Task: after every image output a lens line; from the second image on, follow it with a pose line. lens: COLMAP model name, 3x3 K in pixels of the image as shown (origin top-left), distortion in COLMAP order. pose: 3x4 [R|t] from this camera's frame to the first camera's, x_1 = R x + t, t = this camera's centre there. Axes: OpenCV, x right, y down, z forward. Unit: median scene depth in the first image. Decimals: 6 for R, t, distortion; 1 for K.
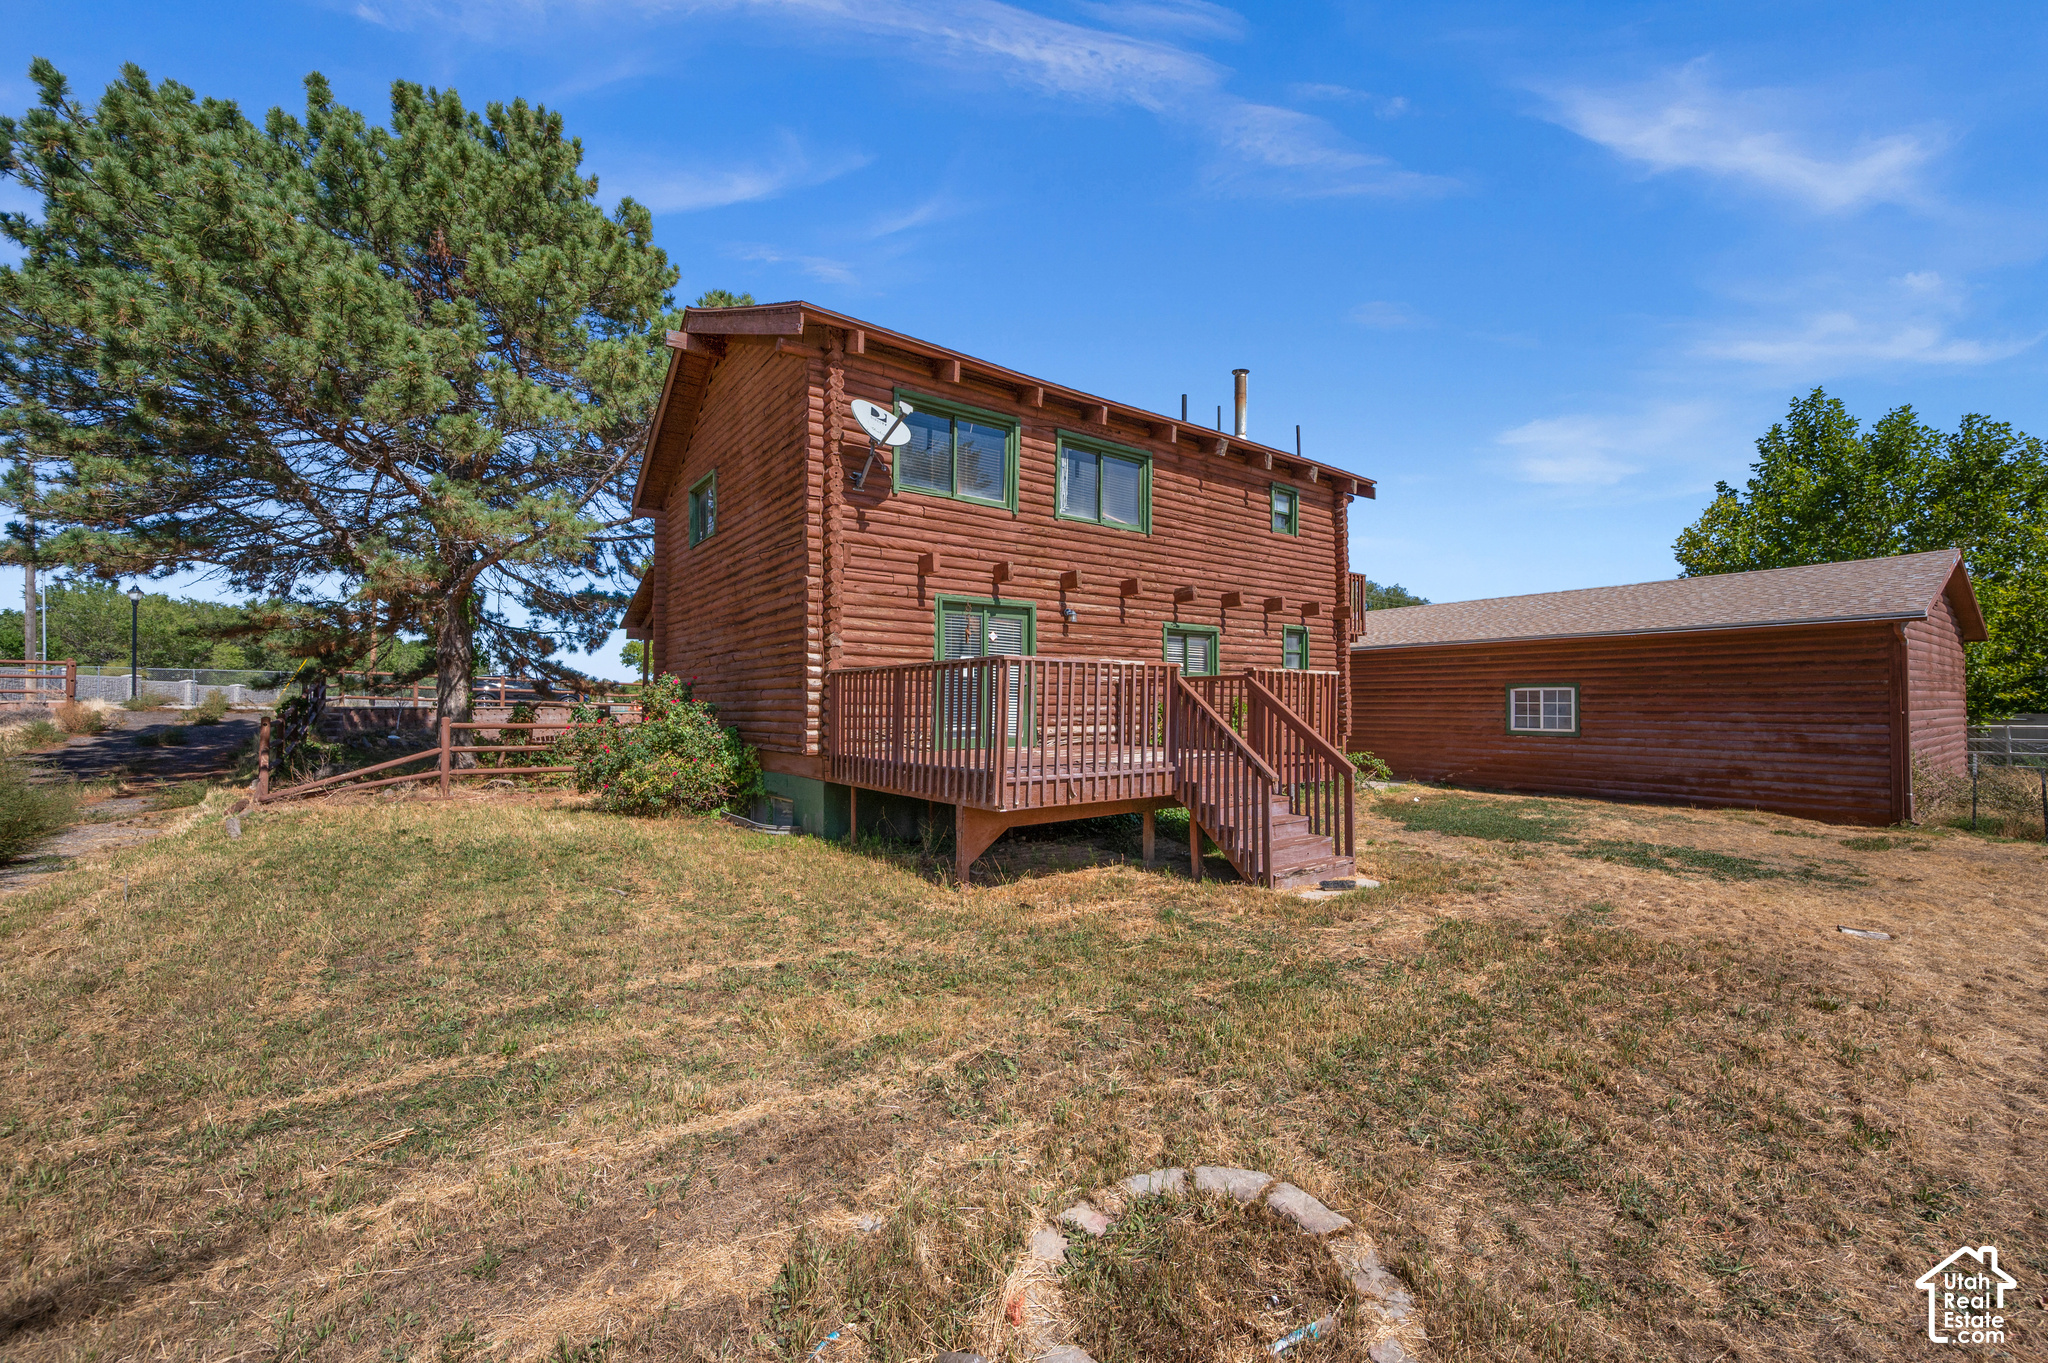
lens RADIAL K [[821.3, 0, 1066.9], [0, 821.3, 674.4], [0, 0, 1]] dist [-0.002357, 0.000466]
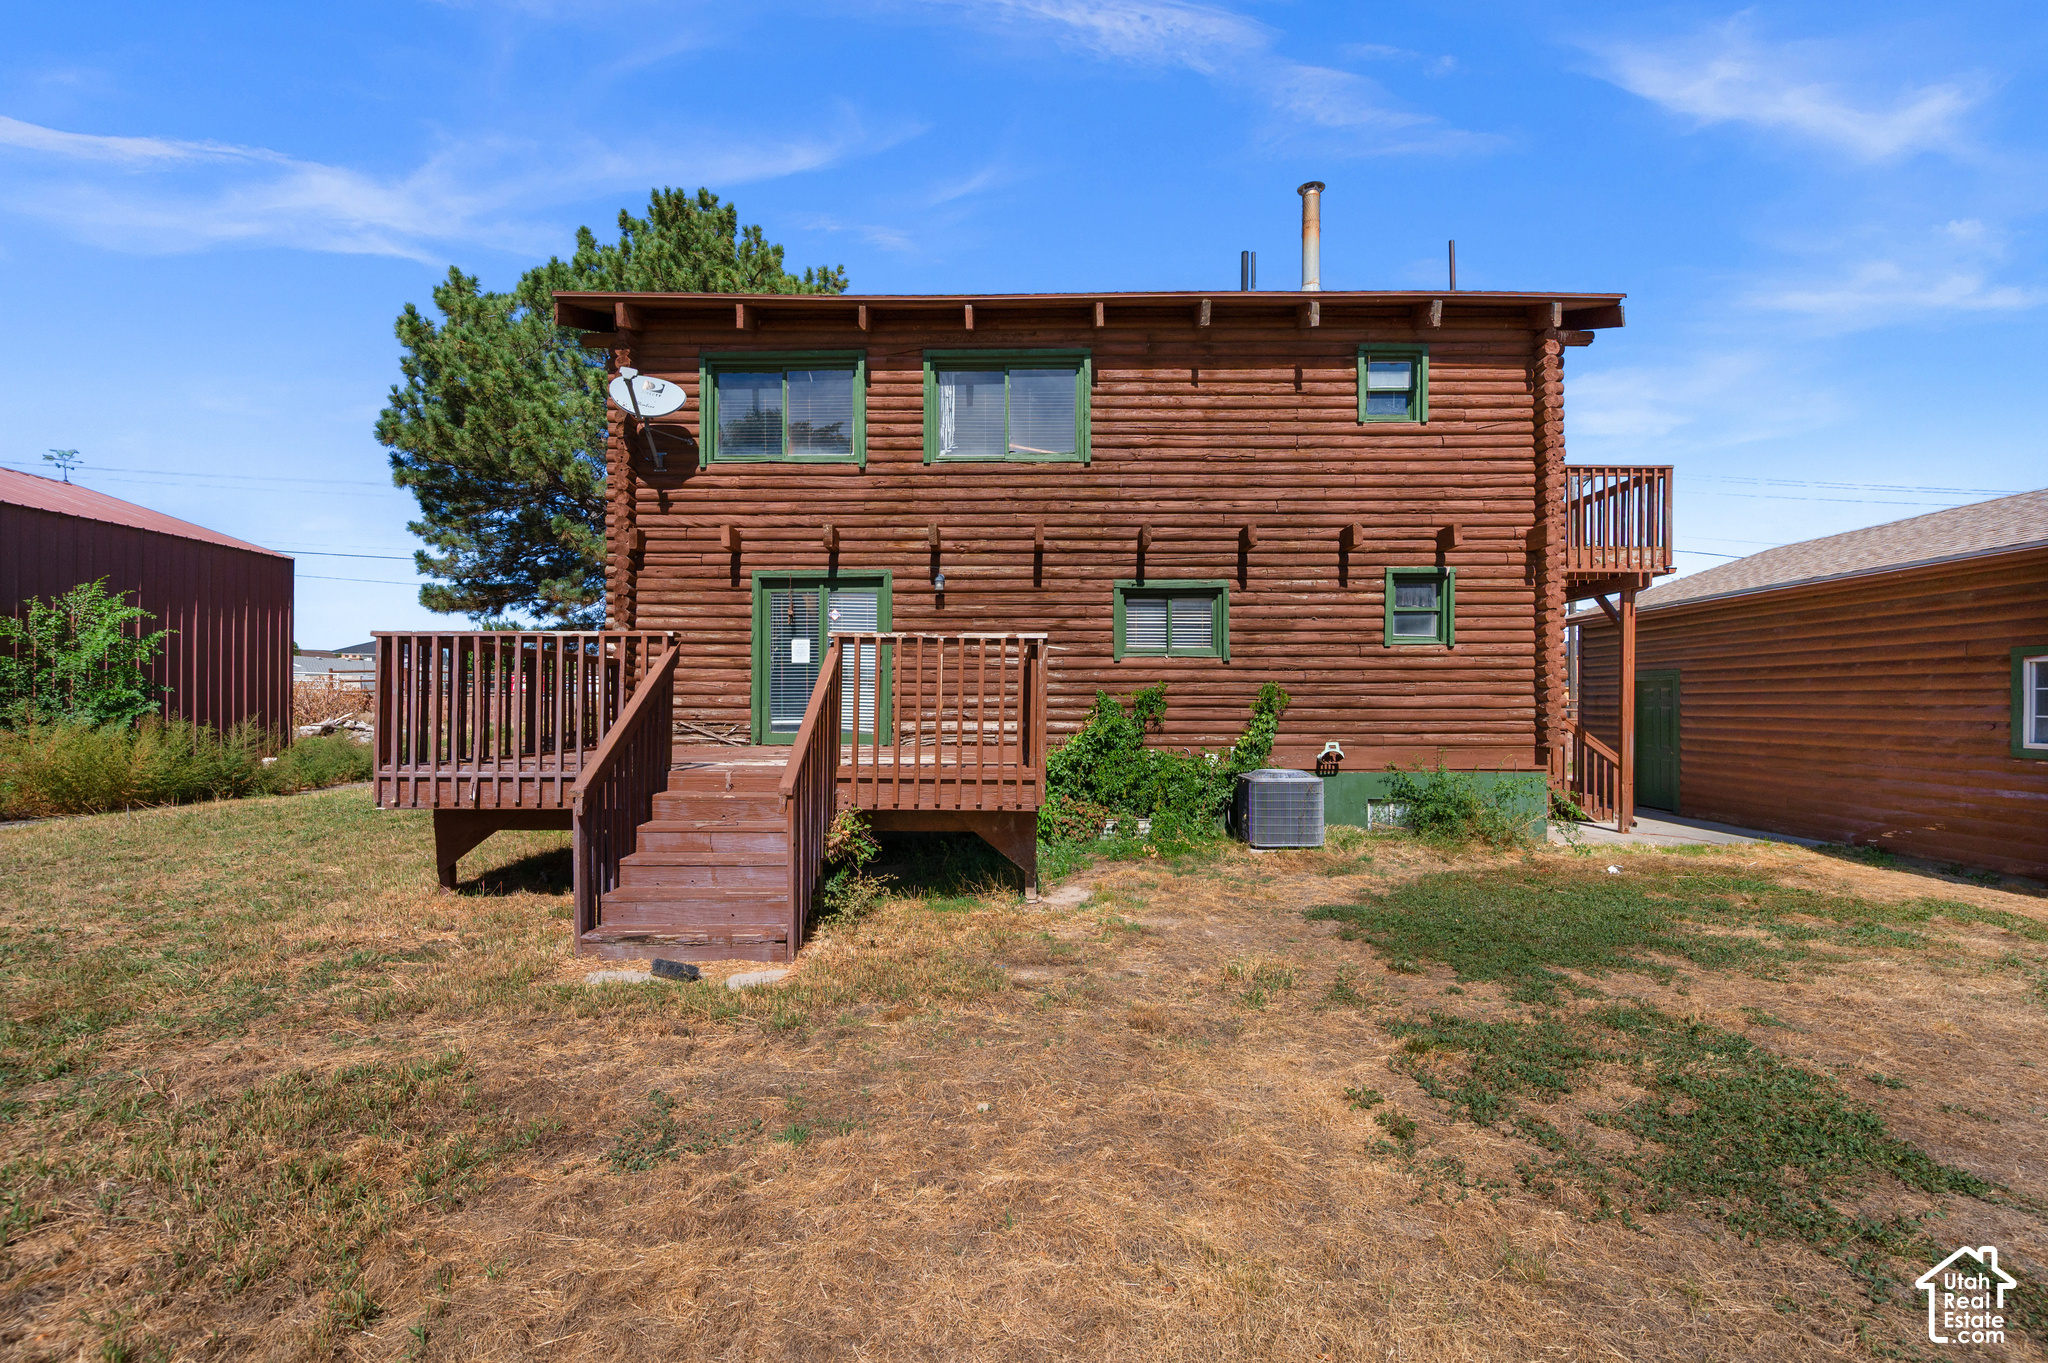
lens RADIAL K [[821.3, 0, 1025.4], [0, 821.3, 693.2], [0, 0, 1]] dist [-0.002357, 0.000466]
pose [[0.785866, -0.004195, -0.618383, 0.517164], [0.023849, 0.999439, 0.023529, 0.017228], [0.617937, -0.033238, 0.785525, 0.389036]]
